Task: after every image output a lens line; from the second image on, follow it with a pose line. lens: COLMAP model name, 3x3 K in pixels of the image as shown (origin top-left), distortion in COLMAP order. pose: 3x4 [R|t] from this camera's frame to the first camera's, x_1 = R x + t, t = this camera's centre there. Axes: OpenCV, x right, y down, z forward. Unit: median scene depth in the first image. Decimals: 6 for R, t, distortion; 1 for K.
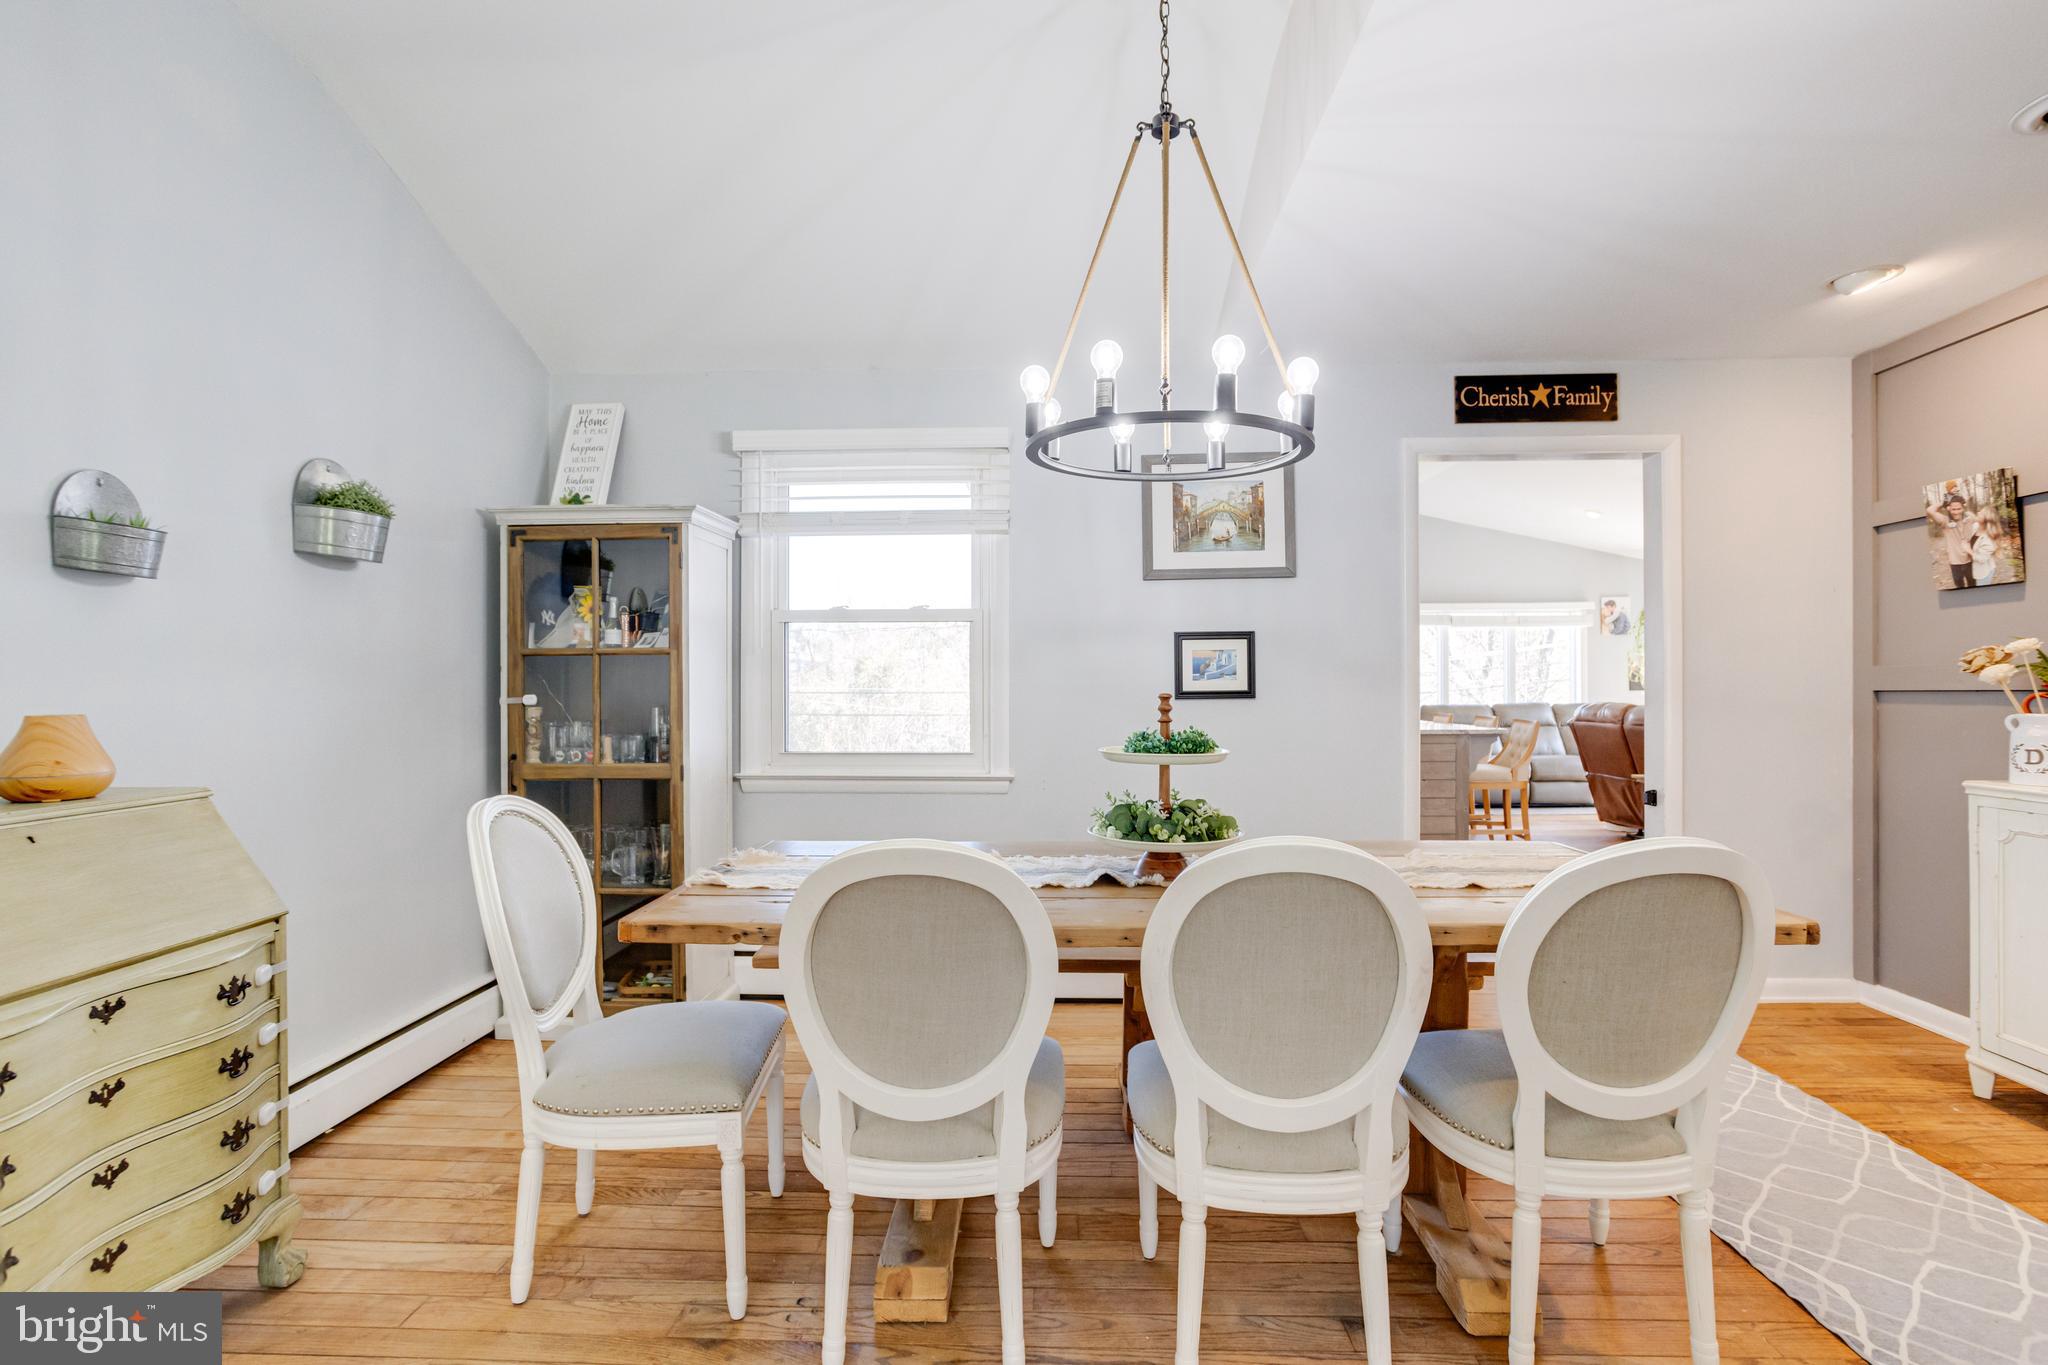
lens RADIAL K [[1012.5, 0, 1024.0], [0, 1012.5, 682.5], [0, 0, 1]] dist [-0.040976, 0.029951]
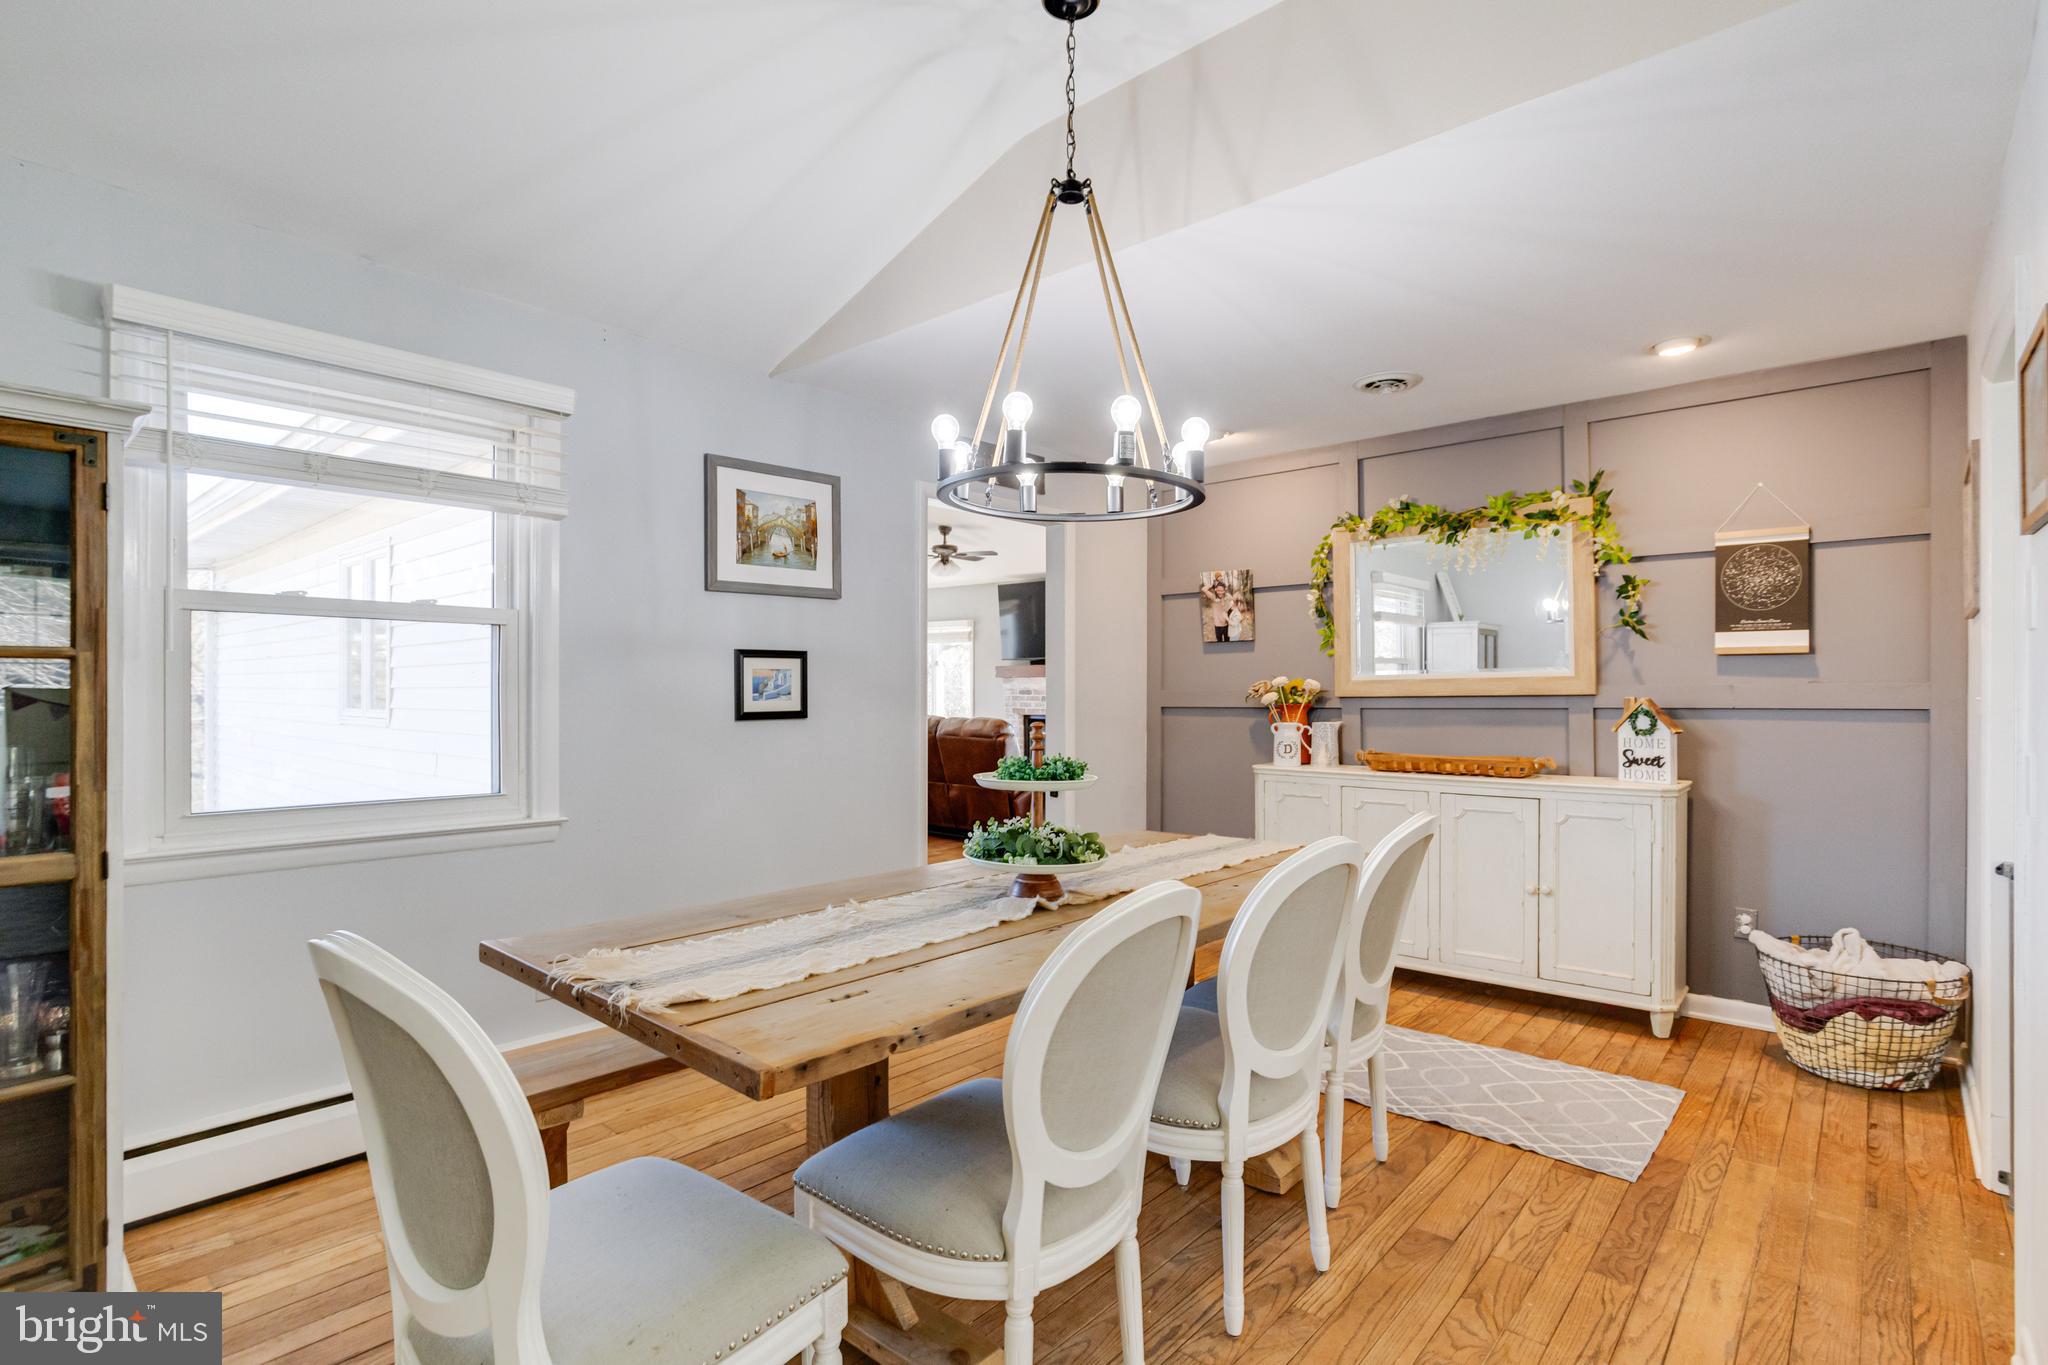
lens RADIAL K [[976.0, 0, 1018.9], [0, 976.0, 701.1], [0, 0, 1]] dist [-0.034698, 0.026096]
pose [[0.643881, -0.001035, 0.765125, -0.371513], [0.000780, 0.999999, 0.000697, -0.002016], [-0.765125, 0.000148, 0.643882, 0.223355]]
